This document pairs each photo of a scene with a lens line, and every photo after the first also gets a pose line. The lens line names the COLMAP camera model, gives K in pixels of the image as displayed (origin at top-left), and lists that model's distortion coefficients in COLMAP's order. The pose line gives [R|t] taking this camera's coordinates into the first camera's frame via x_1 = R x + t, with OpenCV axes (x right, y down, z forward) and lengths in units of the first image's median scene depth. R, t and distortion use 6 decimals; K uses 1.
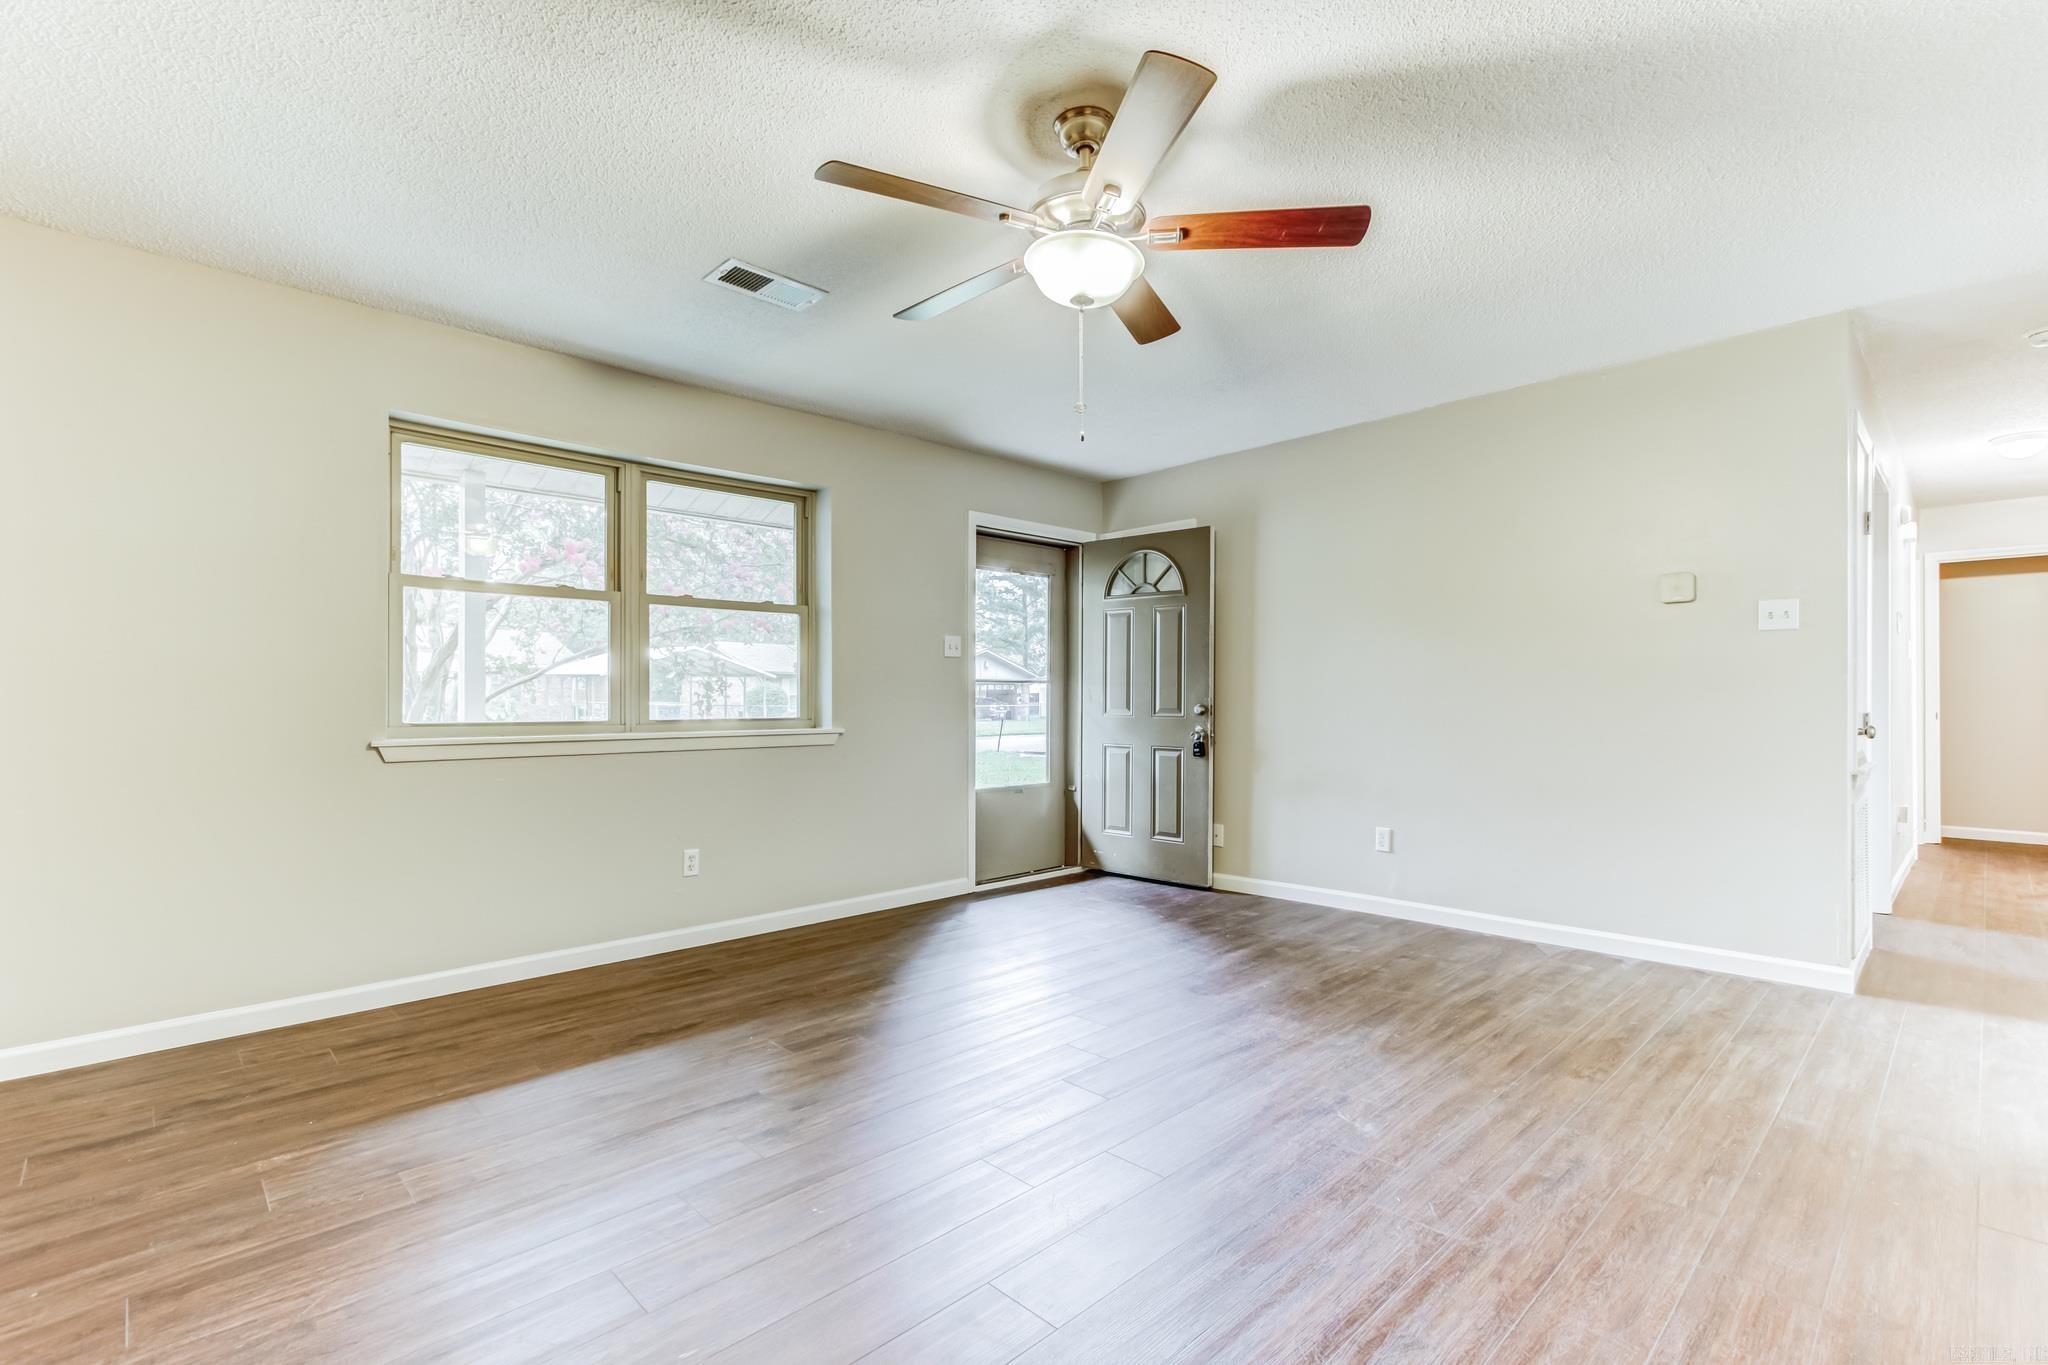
lens RADIAL K [[944.8, 0, 1041.3], [0, 944.8, 696.8], [0, 0, 1]] dist [-0.003607, 0.003455]
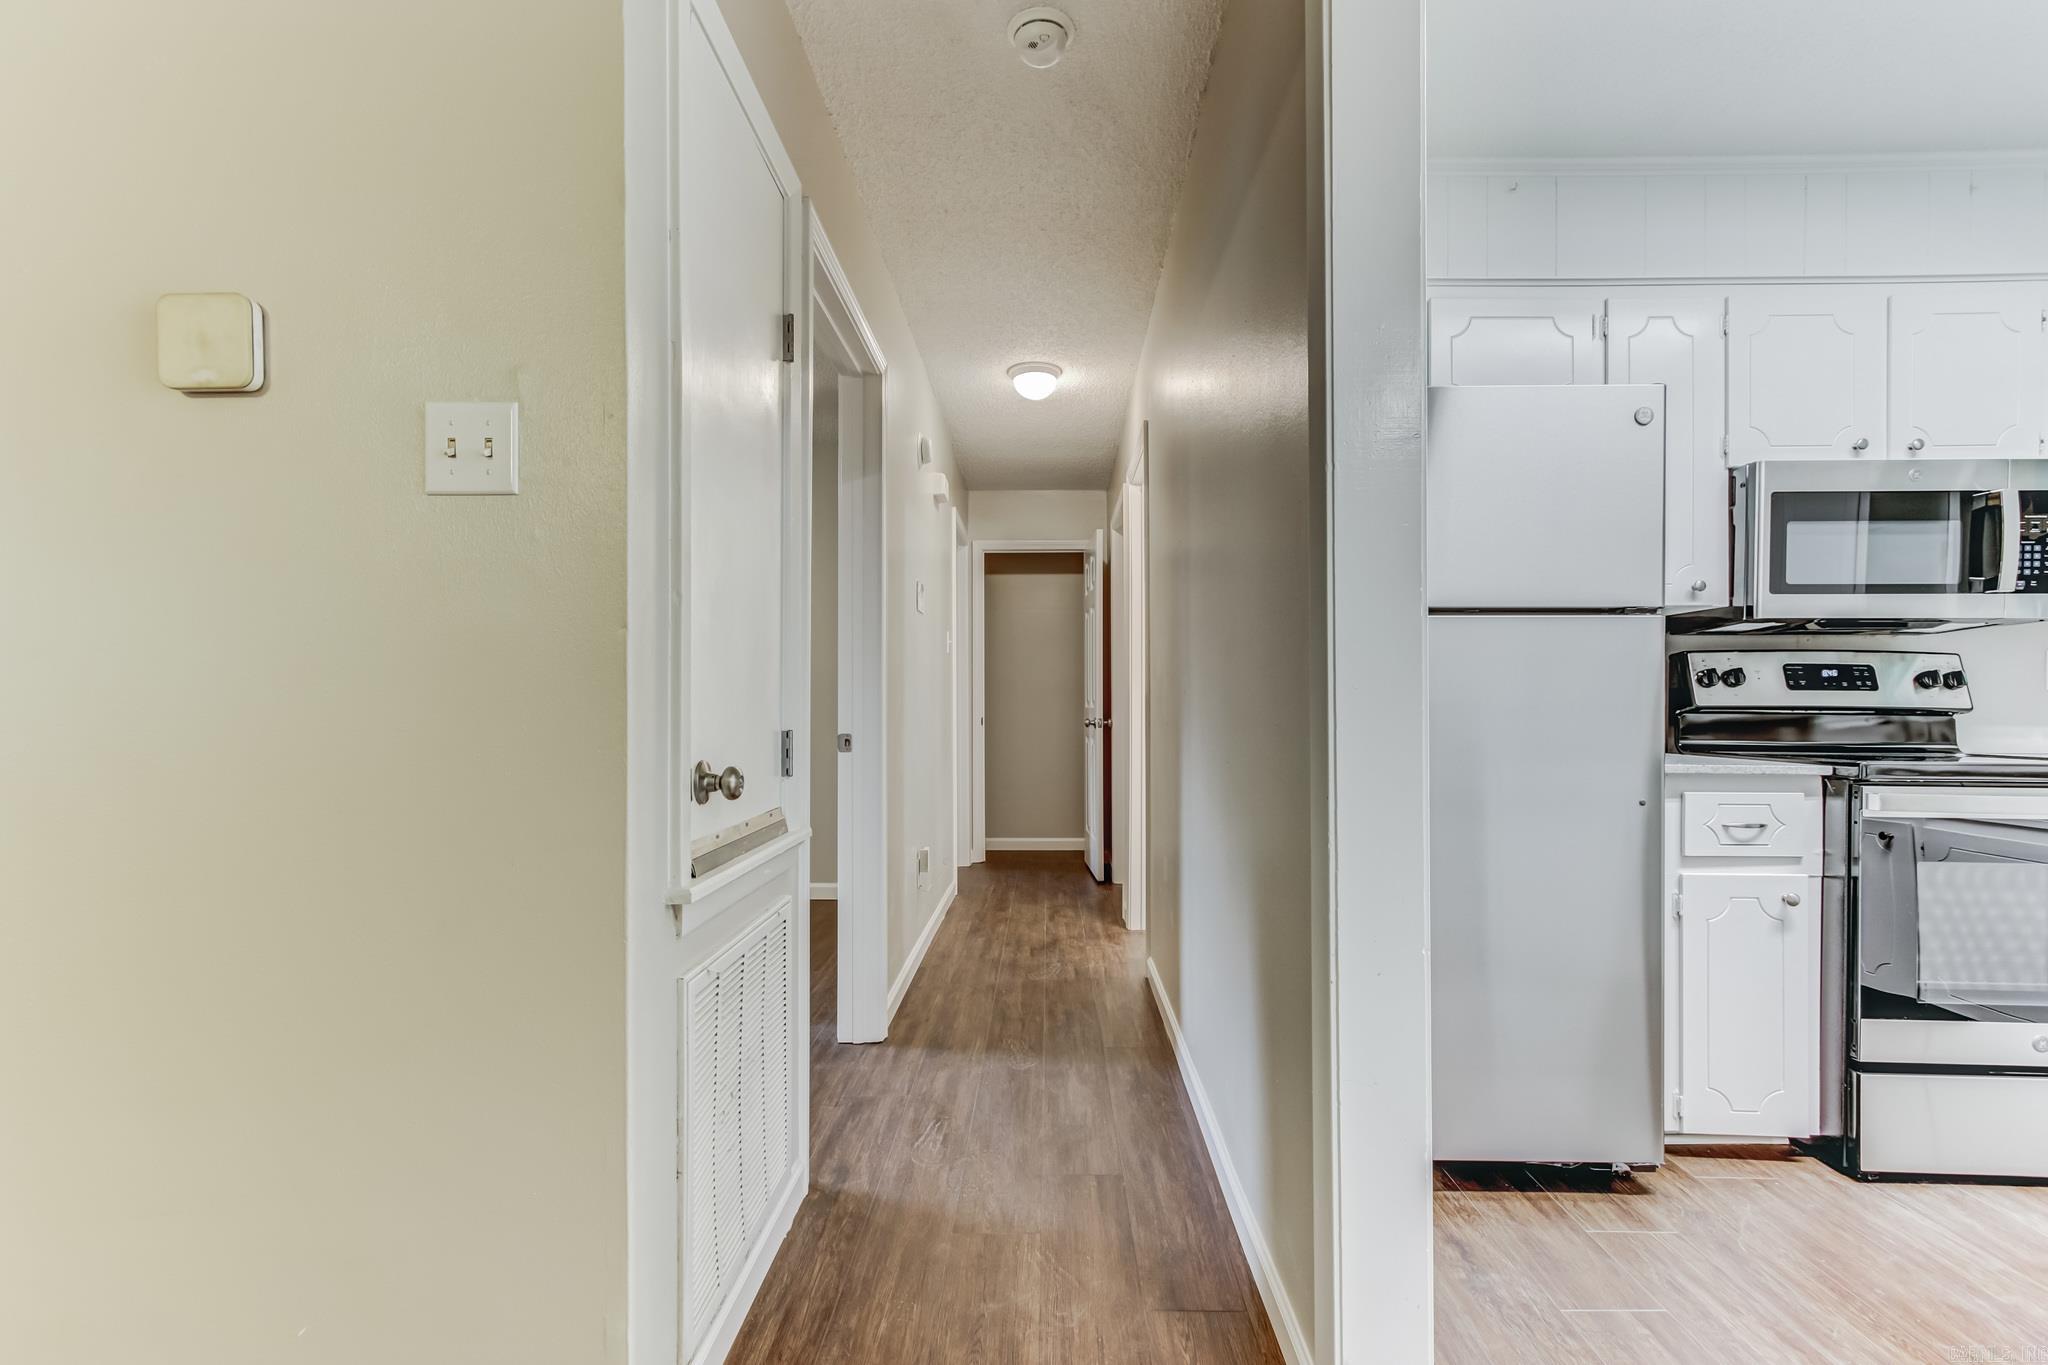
lens RADIAL K [[944.8, 0, 1049.3], [0, 944.8, 701.9], [0, 0, 1]] dist [-0.003607, 0.003455]
pose [[0.703129, 0.002836, 0.711057, 0.379102], [-0.004282, 0.999991, 0.000247, 0.001179], [-0.711049, -0.003219, 0.703135, 0.342602]]
